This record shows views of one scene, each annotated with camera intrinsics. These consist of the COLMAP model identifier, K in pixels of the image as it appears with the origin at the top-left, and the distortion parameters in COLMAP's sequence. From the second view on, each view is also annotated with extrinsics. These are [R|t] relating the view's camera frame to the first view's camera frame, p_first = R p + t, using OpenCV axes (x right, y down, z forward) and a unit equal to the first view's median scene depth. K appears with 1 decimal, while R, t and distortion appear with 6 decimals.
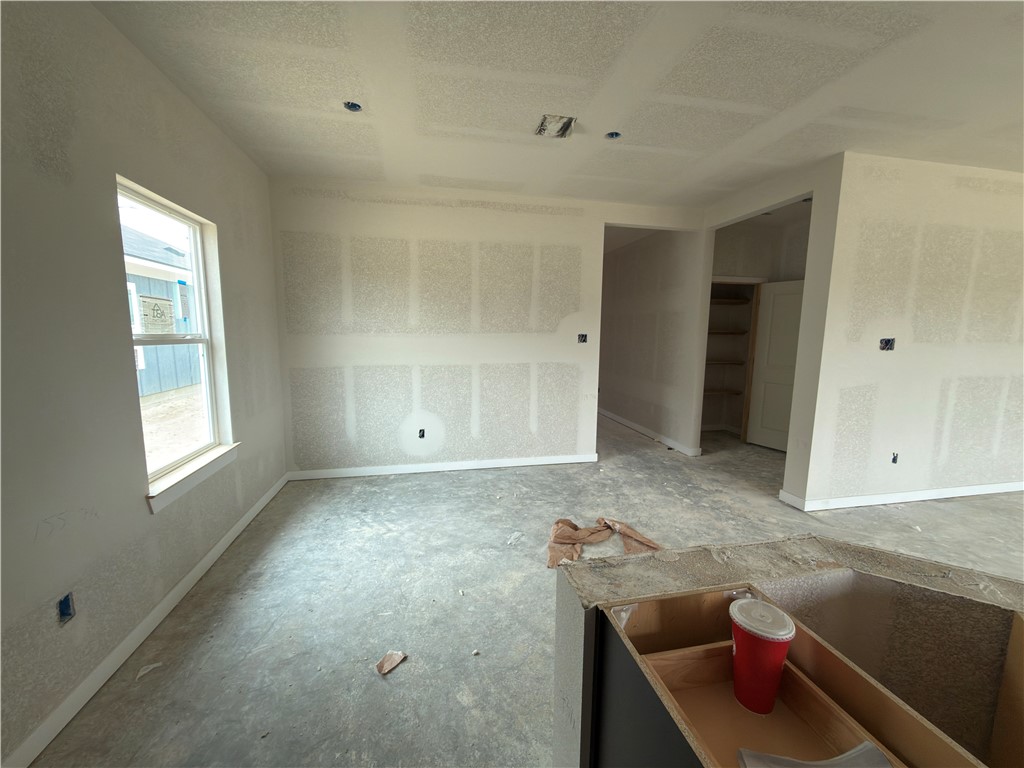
lens RADIAL K [[406.7, 0, 513.4], [0, 406.7, 385.2], [0, 0, 1]] dist [-0.000079, 0.000542]
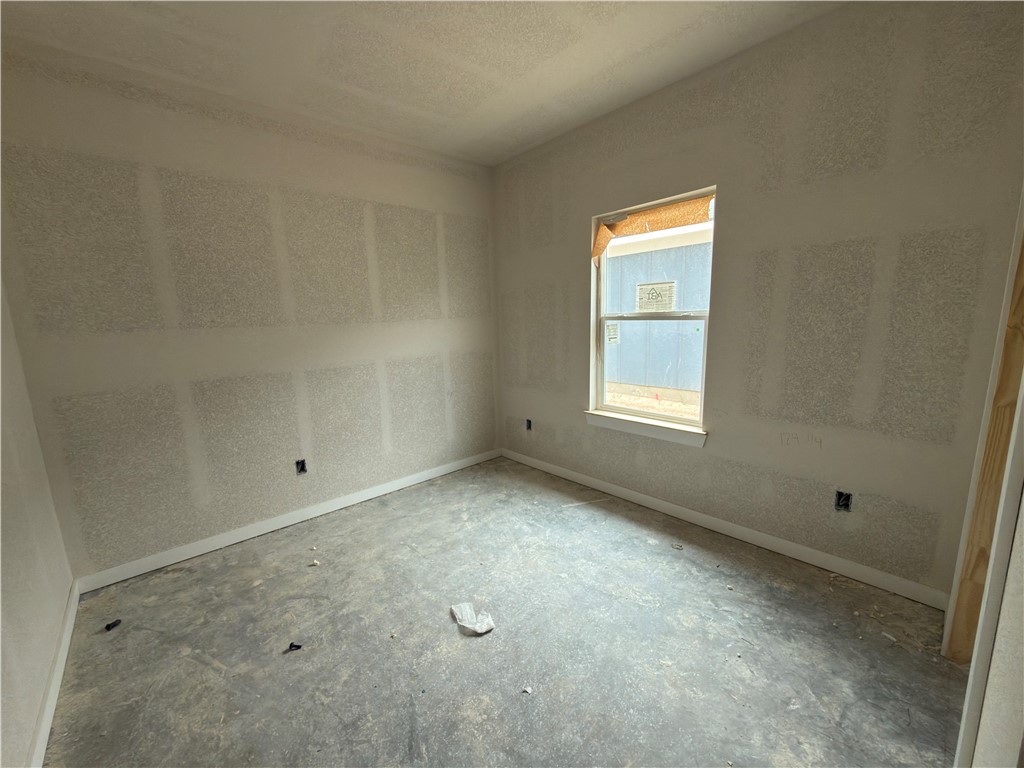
lens RADIAL K [[406.7, 0, 503.8], [0, 406.7, 383.1], [0, 0, 1]] dist [-0.000079, 0.000542]
pose [[-0.867729, 0.101439, -0.486577, 0.123245], [-0.037550, 0.962776, 0.267678, -0.159573], [0.495618, 0.250543, -0.831619, 1.280736]]
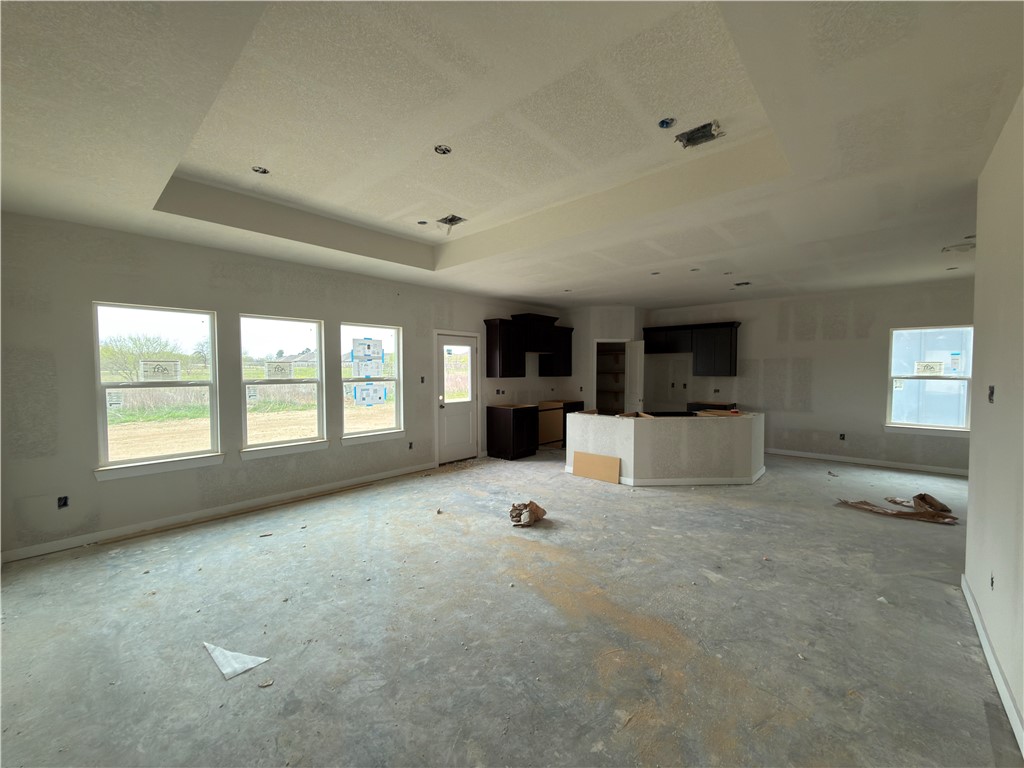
lens RADIAL K [[406.7, 0, 513.4], [0, 406.7, 388.1], [0, 0, 1]] dist [-0.000079, 0.000542]
pose [[-0.811282, 0.018847, -0.584352, 1.941713], [-0.081747, 0.986006, 0.145293, -0.141403], [0.578912, 0.165642, -0.798388, 1.060072]]
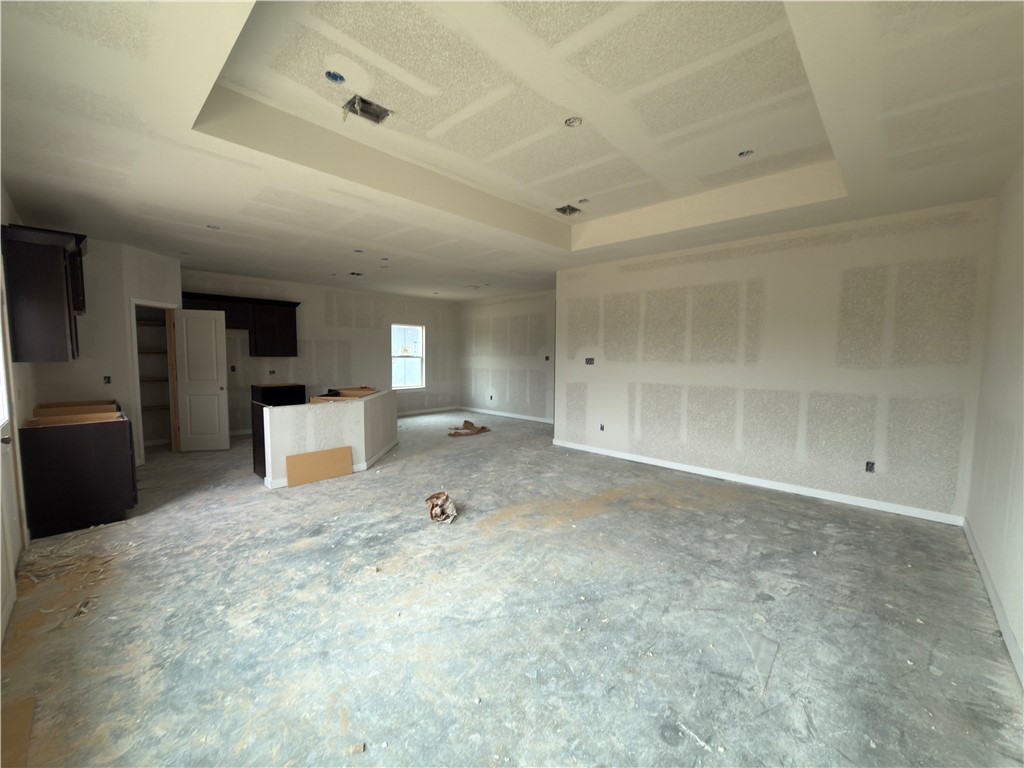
lens RADIAL K [[406.7, 0, 512.4], [0, 406.7, 386.9], [0, 0, 1]] dist [-0.000079, 0.000542]
pose [[0.564558, 0.062817, -0.823000, 2.200338], [-0.111031, 0.993817, -0.000309, 0.053316], [0.817892, 0.091553, 0.568042, -0.312595]]
